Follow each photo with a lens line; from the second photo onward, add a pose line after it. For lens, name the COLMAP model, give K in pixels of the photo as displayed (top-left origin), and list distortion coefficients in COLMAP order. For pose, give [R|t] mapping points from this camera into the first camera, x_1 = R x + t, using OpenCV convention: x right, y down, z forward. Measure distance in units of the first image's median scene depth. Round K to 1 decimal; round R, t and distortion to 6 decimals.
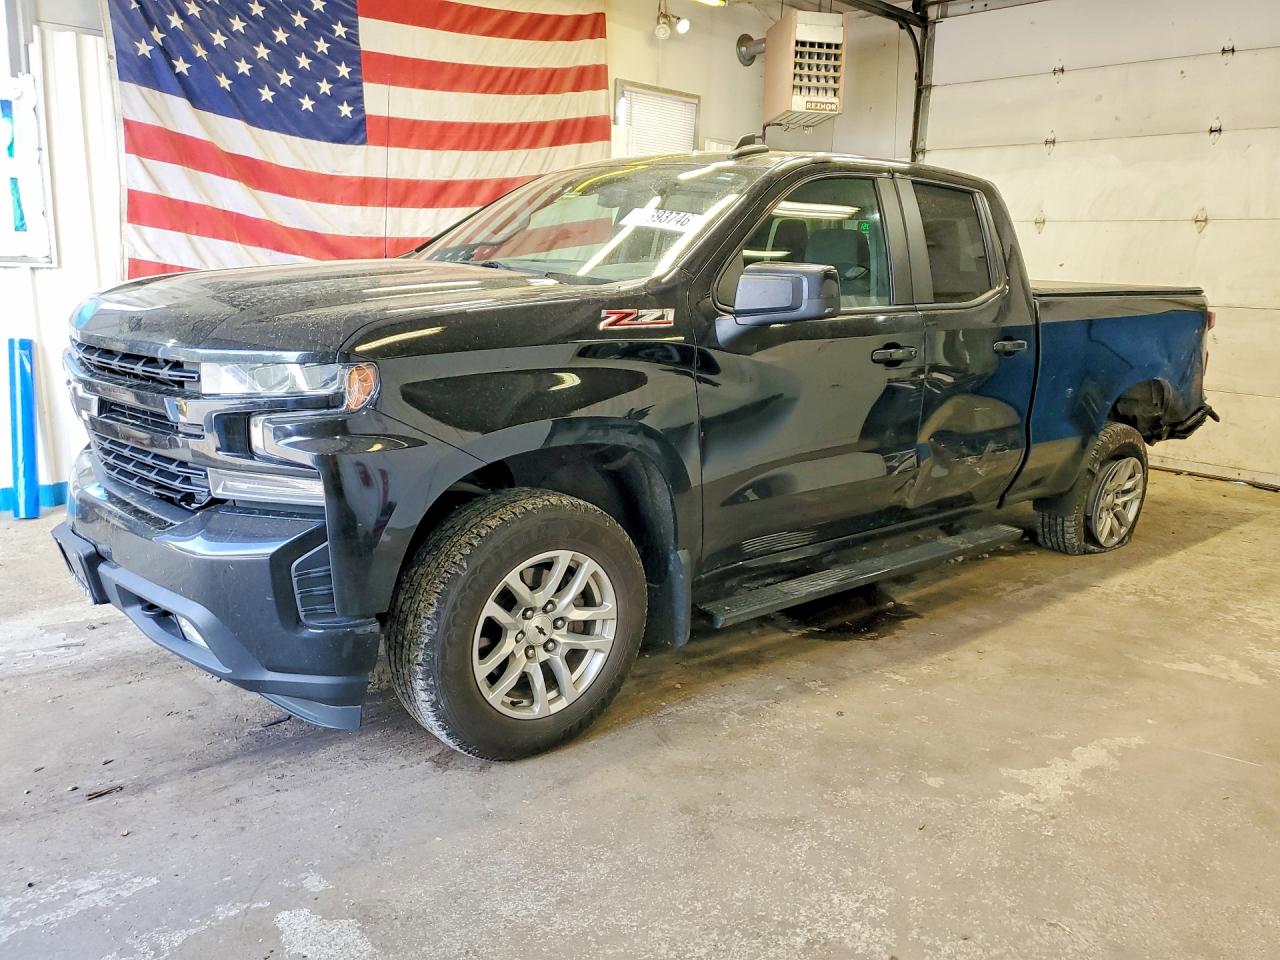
lens RADIAL K [[1048.4, 0, 675.2], [0, 1048.4, 494.8], [0, 0, 1]] dist [-0.016821, 0.059432]
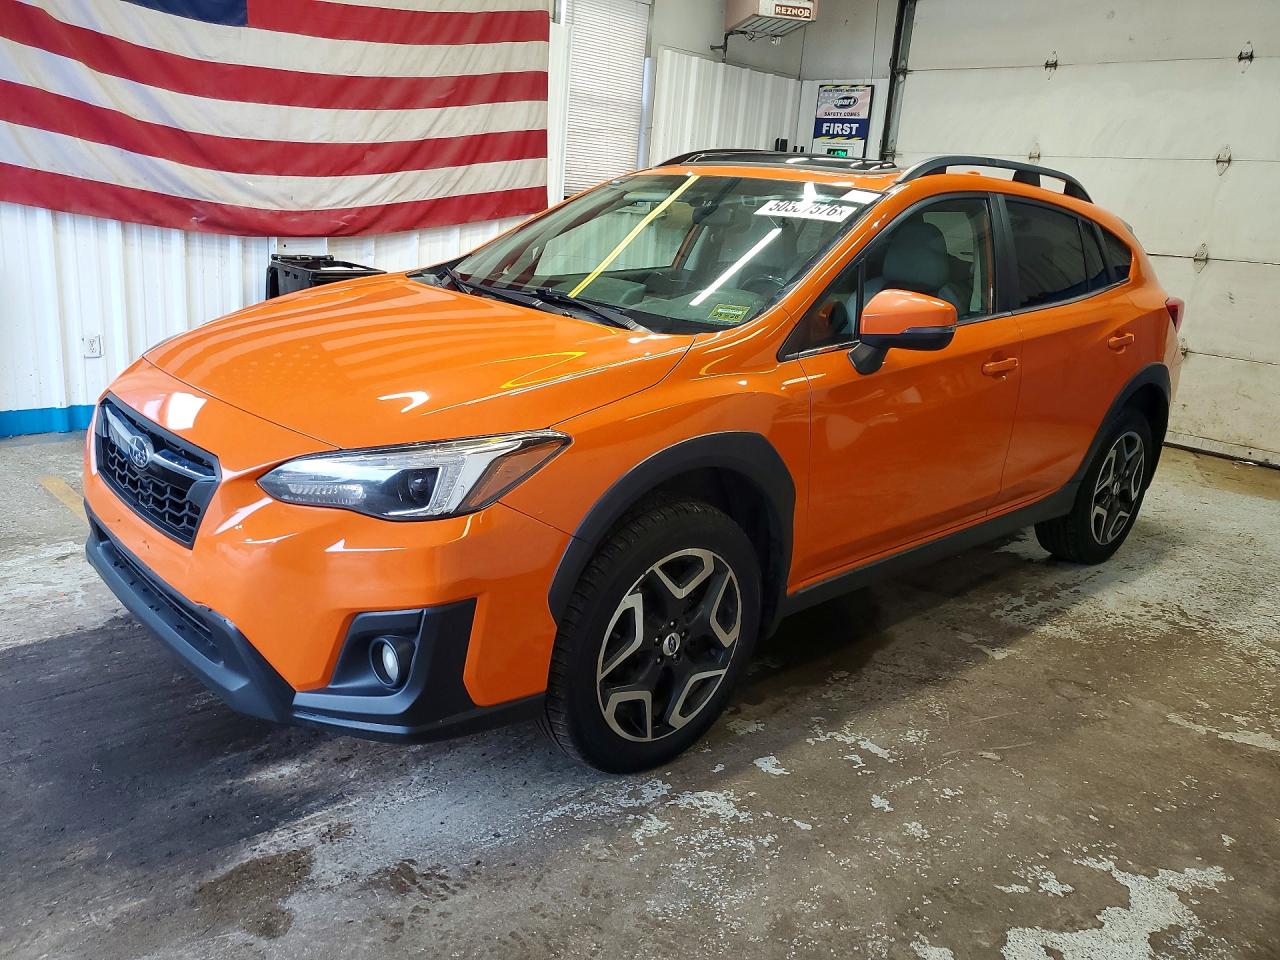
lens RADIAL K [[1048.7, 0, 645.5], [0, 1048.7, 454.2], [0, 0, 1]] dist [-0.012889, 0.049090]
pose [[0.999175, 0.034711, 0.021060, 0.013750], [-0.035273, 0.999014, 0.026952, -0.027760], [-0.020104, -0.027672, 0.999415, 0.145869]]
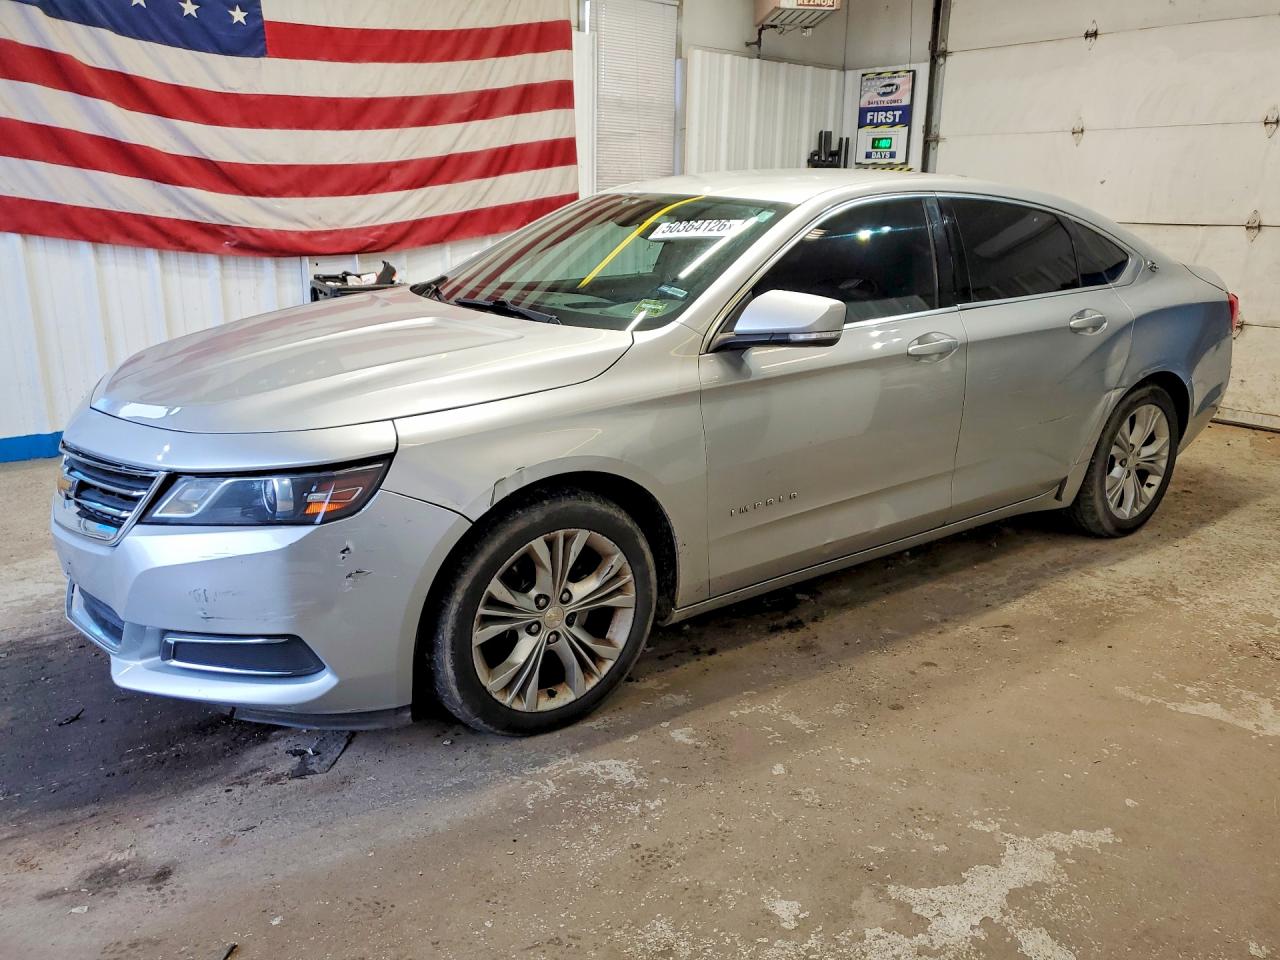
lens RADIAL K [[1048.7, 0, 661.6], [0, 1048.7, 476.5], [0, 0, 1]] dist [-0.012889, 0.049090]
pose [[0.996760, 0.000148, -0.080427, 0.096865], [0.003178, 0.999145, 0.041232, -0.019300], [0.080364, -0.041354, 0.995907, 0.134934]]
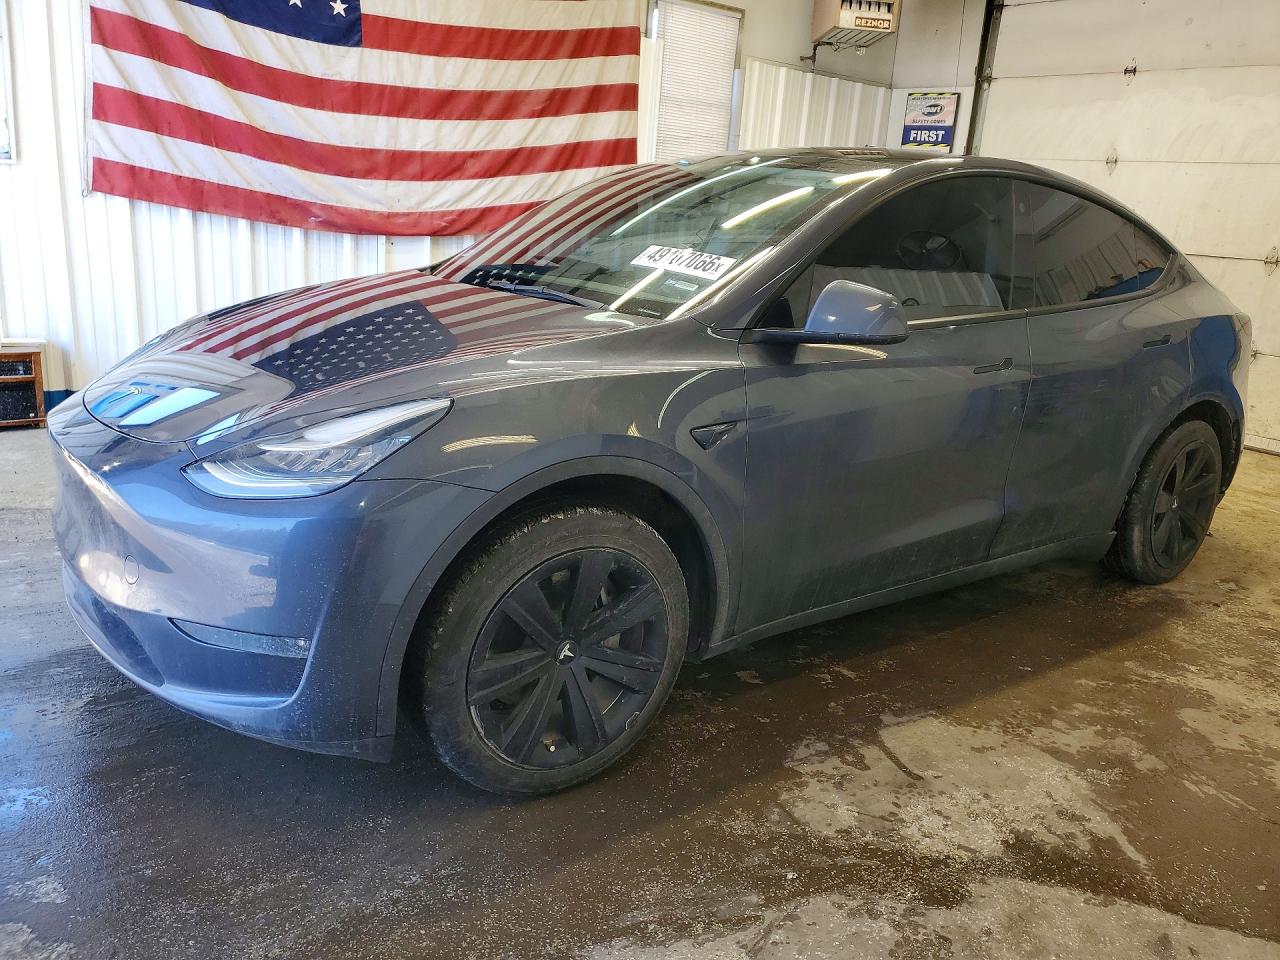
lens RADIAL K [[1048.7, 0, 672.8], [0, 1048.7, 479.7], [0, 0, 1]] dist [-0.012889, 0.049090]
pose [[0.995393, 0.060110, -0.074690, 0.068590], [-0.056833, 0.997358, 0.045241, -0.008420], [0.077212, -0.040788, 0.996180, 0.074573]]
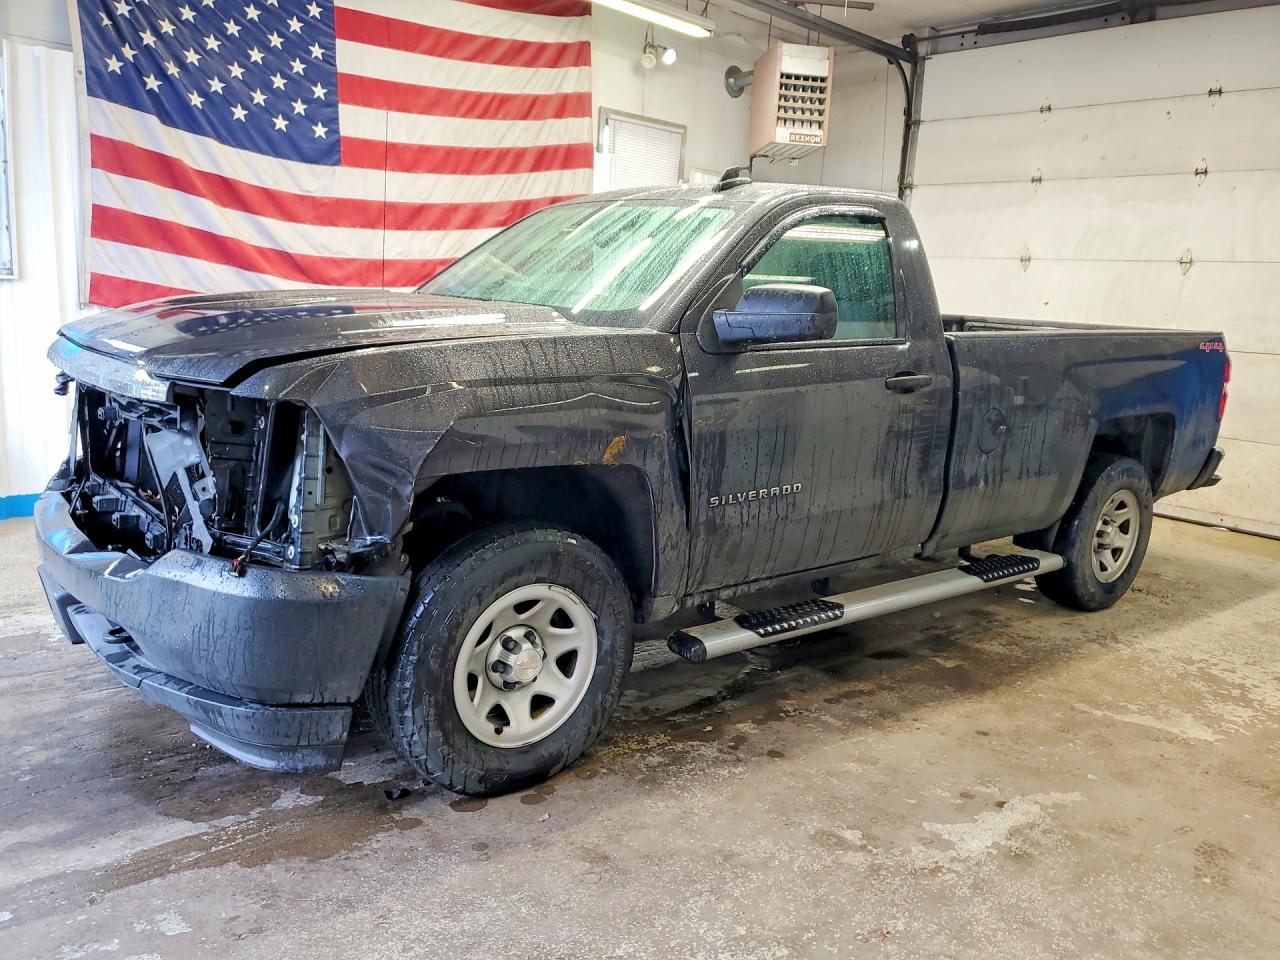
lens RADIAL K [[1048.4, 0, 666.5], [0, 1048.4, 493.4], [0, 0, 1]] dist [-0.016821, 0.059432]
pose [[0.999507, 0.027380, -0.015359, 0.037335], [-0.027820, 0.999186, -0.029216, -0.001688], [0.014547, 0.029629, 0.999455, 0.015588]]
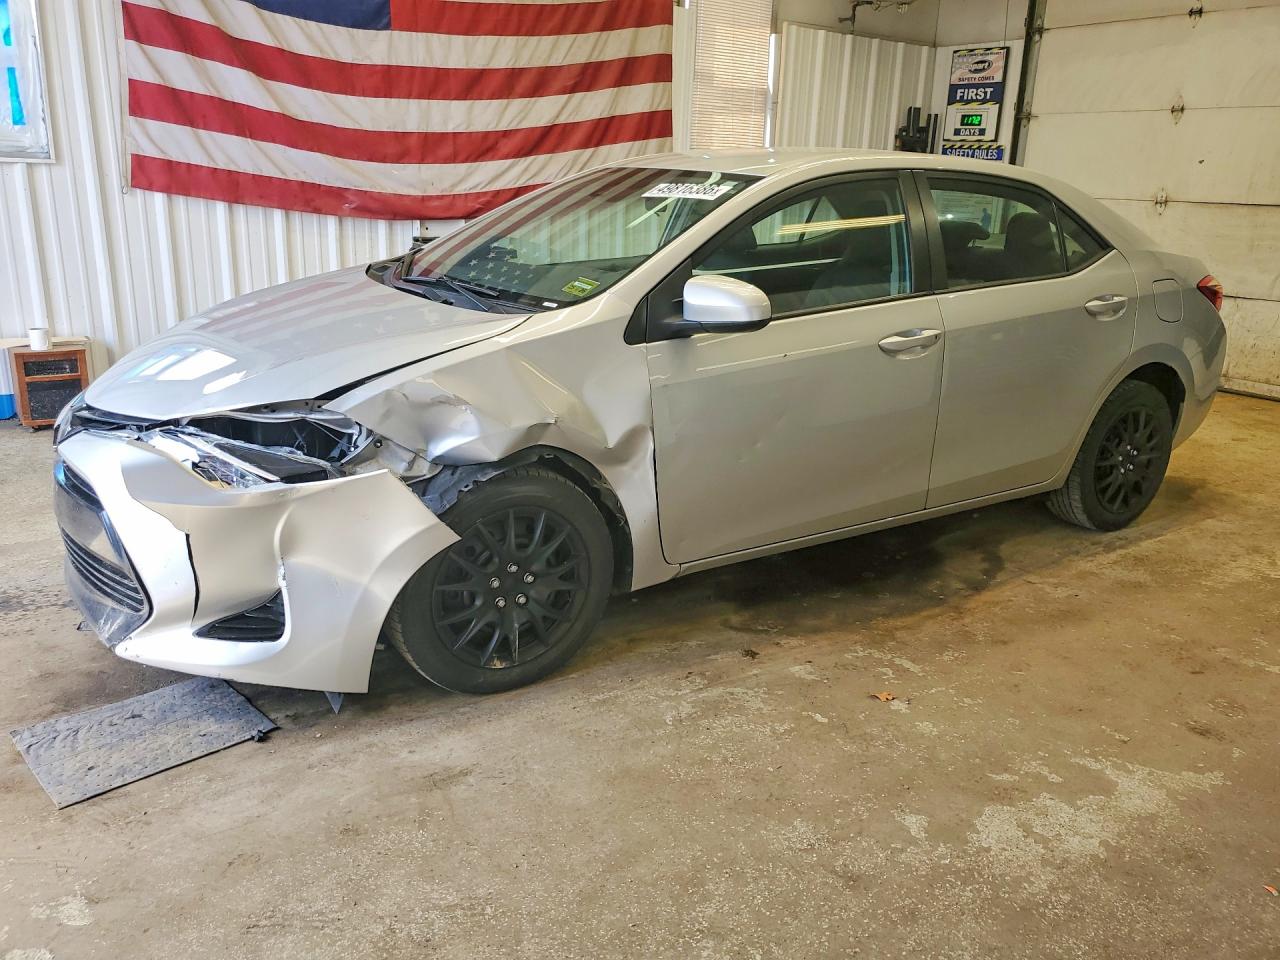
lens RADIAL K [[1048.7, 0, 641.8], [0, 1048.7, 465.7], [0, 0, 1]] dist [-0.012889, 0.049090]
pose [[0.988657, 0.037219, -0.145506, 0.066593], [-0.029419, 0.998031, 0.055396, -0.009551], [0.147282, -0.050487, 0.987805, 0.100093]]
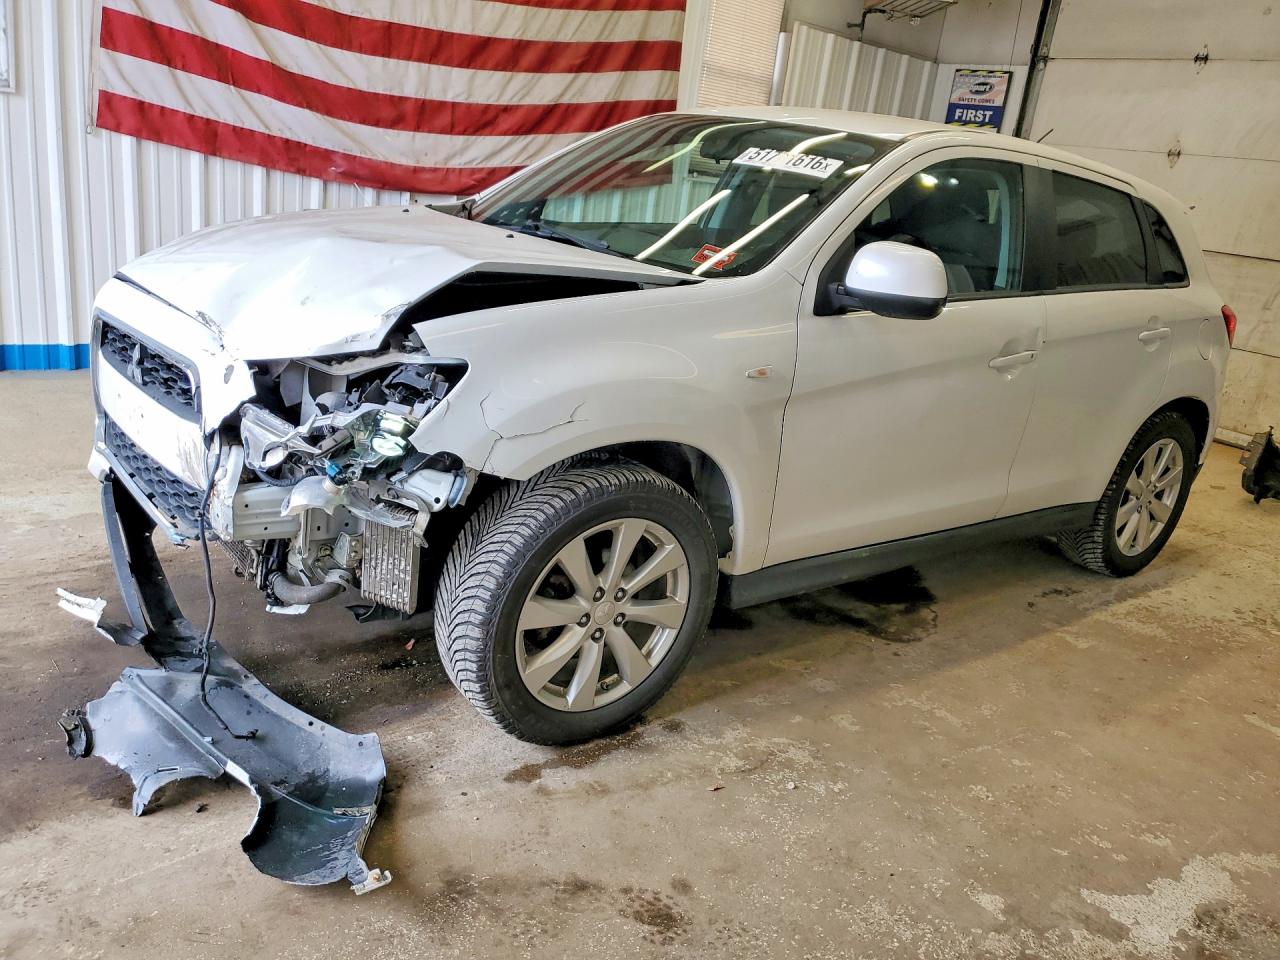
lens RADIAL K [[1048.7, 0, 670.7], [0, 1048.7, 486.0], [0, 0, 1]] dist [-0.012889, 0.049090]
pose [[0.992692, 0.110839, -0.047715, 0.013264], [-0.106785, 0.991022, 0.080455, -0.020501], [0.056204, -0.074772, 0.995615, 0.125433]]
